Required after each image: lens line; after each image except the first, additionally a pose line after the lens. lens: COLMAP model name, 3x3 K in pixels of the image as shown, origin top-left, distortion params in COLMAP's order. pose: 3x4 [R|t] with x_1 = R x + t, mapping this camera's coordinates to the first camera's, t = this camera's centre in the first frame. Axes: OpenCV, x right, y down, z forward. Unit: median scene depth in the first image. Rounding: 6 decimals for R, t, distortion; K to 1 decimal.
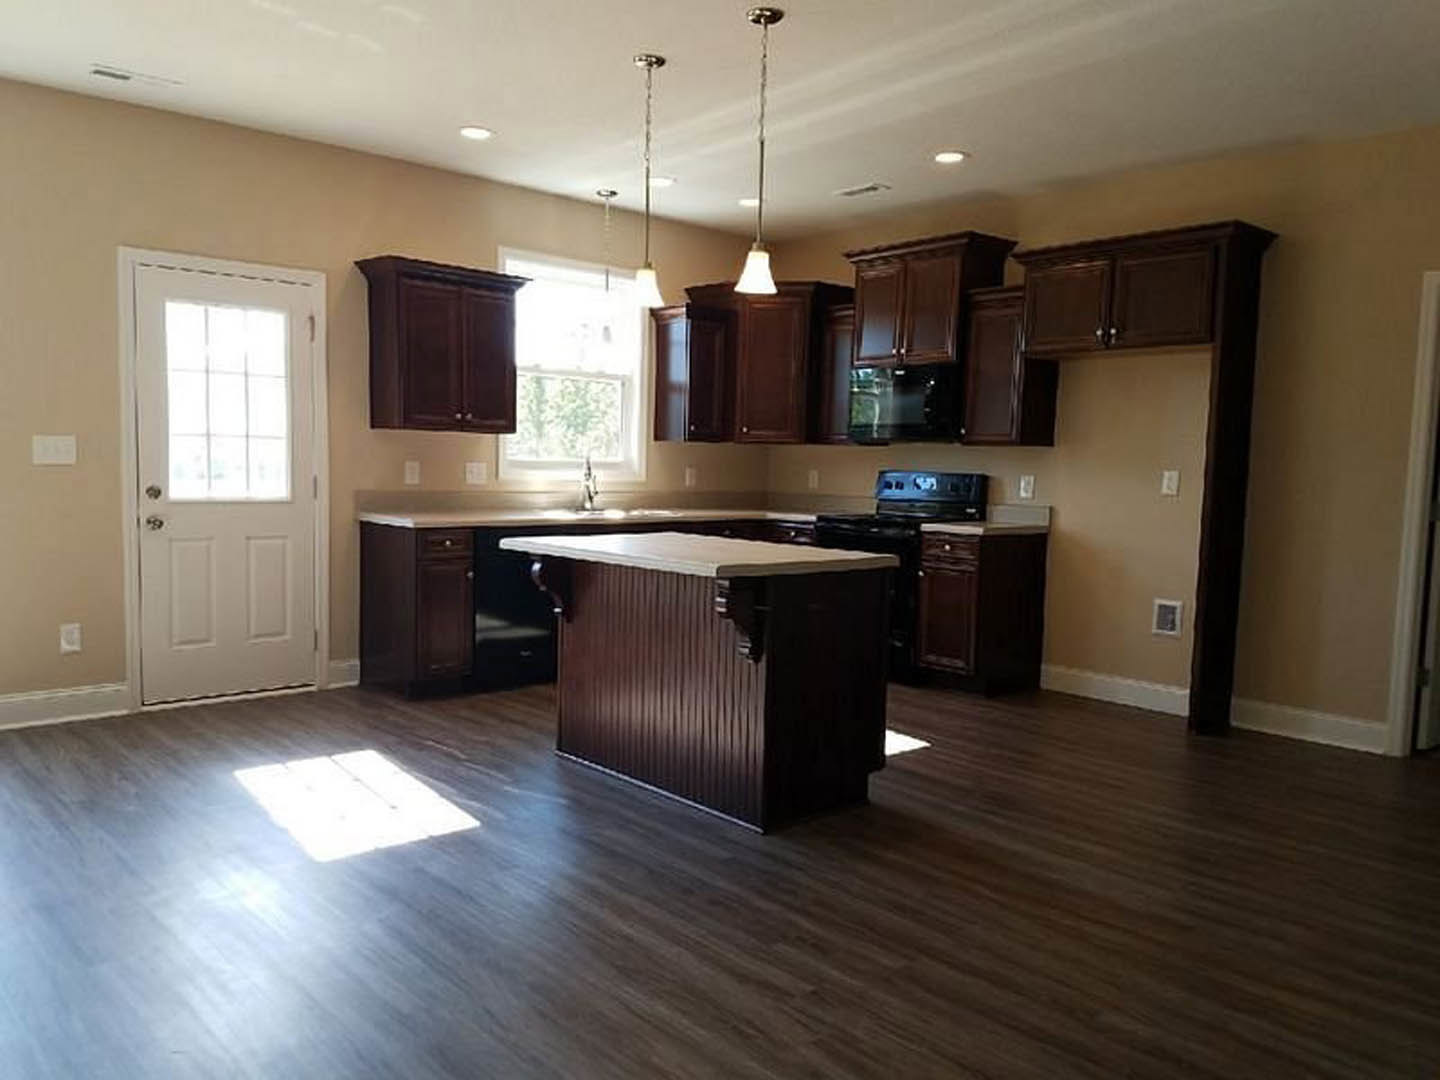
lens RADIAL K [[1147.1, 0, 720.0], [0, 1147.1, 540.0], [0, 0, 1]] dist [0.038989, -0.005247]
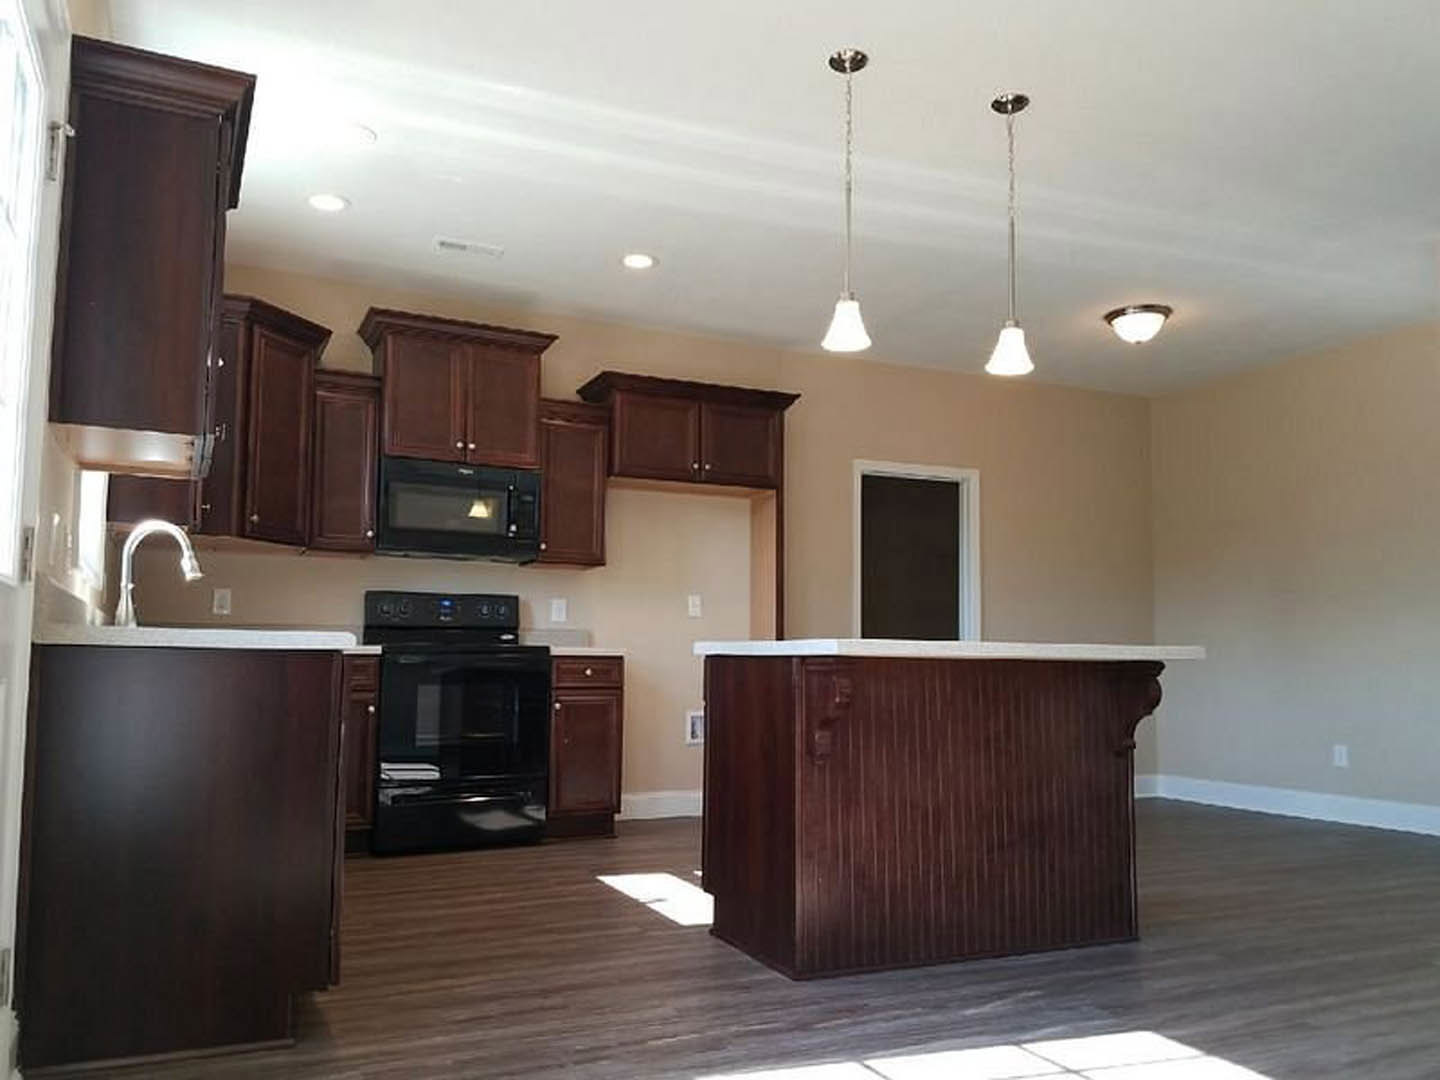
lens RADIAL K [[1147.1, 0, 720.0], [0, 1147.1, 540.0], [0, 0, 1]] dist [0.038989, -0.005247]
pose [[0.294272, 0.074666, 0.952801, -0.640755], [0.071685, 0.992411, -0.099910, -0.000207], [-0.953030, 0.097702, 0.286686, 0.661057]]
